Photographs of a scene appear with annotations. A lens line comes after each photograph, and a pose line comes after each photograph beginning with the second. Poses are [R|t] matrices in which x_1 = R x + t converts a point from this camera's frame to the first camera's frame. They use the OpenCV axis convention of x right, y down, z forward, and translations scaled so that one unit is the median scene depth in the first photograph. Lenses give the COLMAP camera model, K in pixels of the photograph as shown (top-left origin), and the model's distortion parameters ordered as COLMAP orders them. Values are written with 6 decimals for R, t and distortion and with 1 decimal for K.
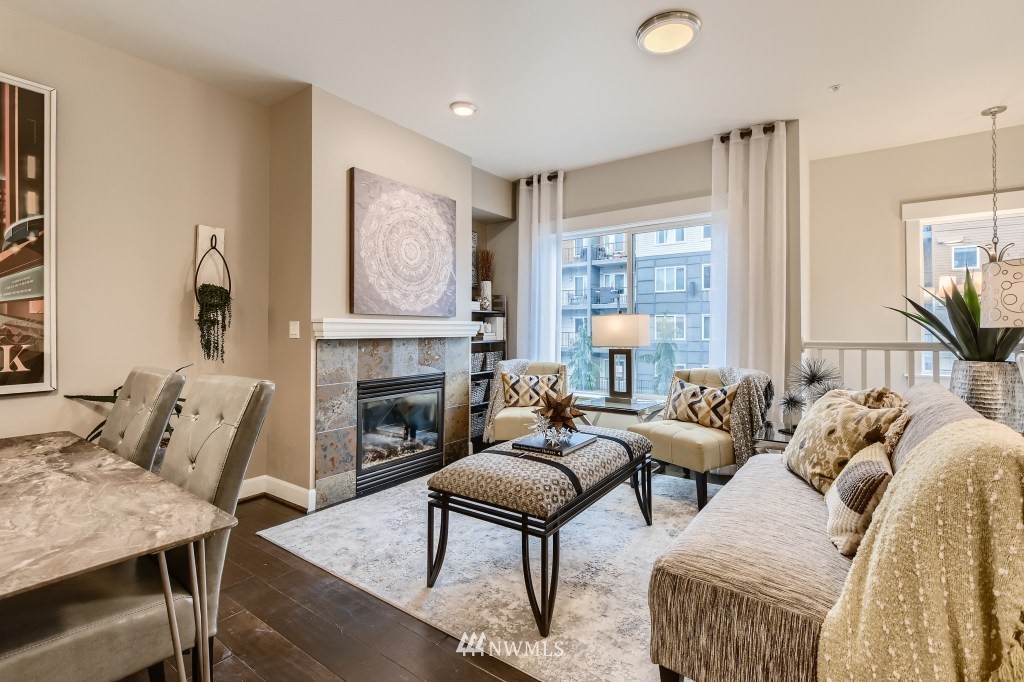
lens RADIAL K [[465.3, 0, 513.4], [0, 465.3, 330.5], [0, 0, 1]] dist [-0.002498, -0.002612]
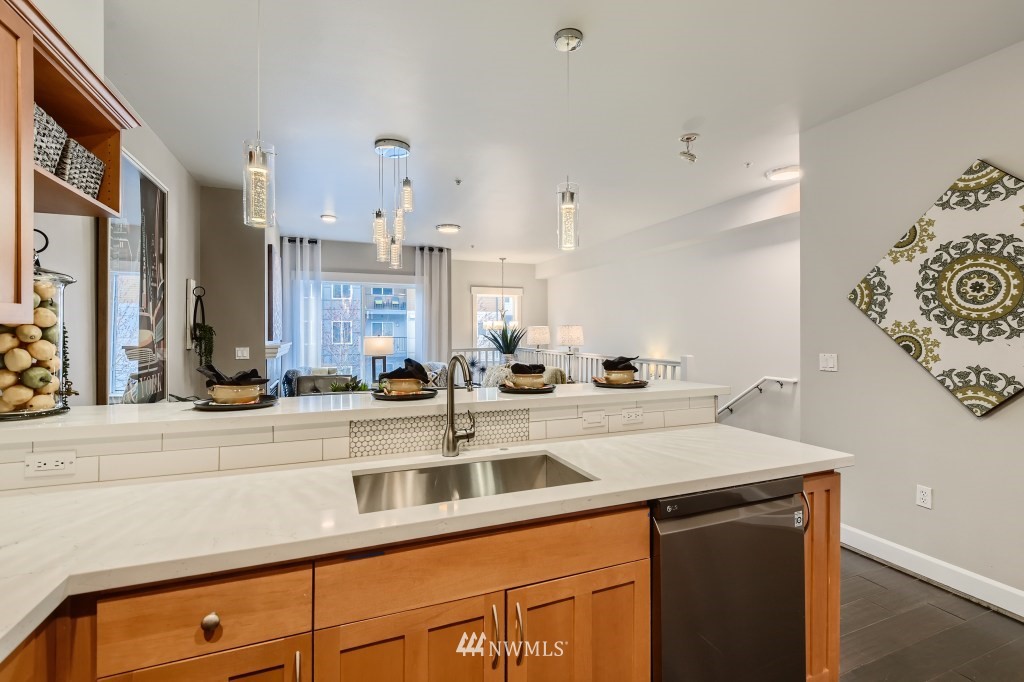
lens RADIAL K [[465.3, 0, 512.9], [0, 465.3, 332.4], [0, 0, 1]] dist [-0.002498, -0.002612]
pose [[0.532237, -0.005865, 0.846575, -1.066539], [0.002089, 0.999982, 0.005615, -0.063105], [-0.846593, -0.001220, 0.532239, -0.418397]]
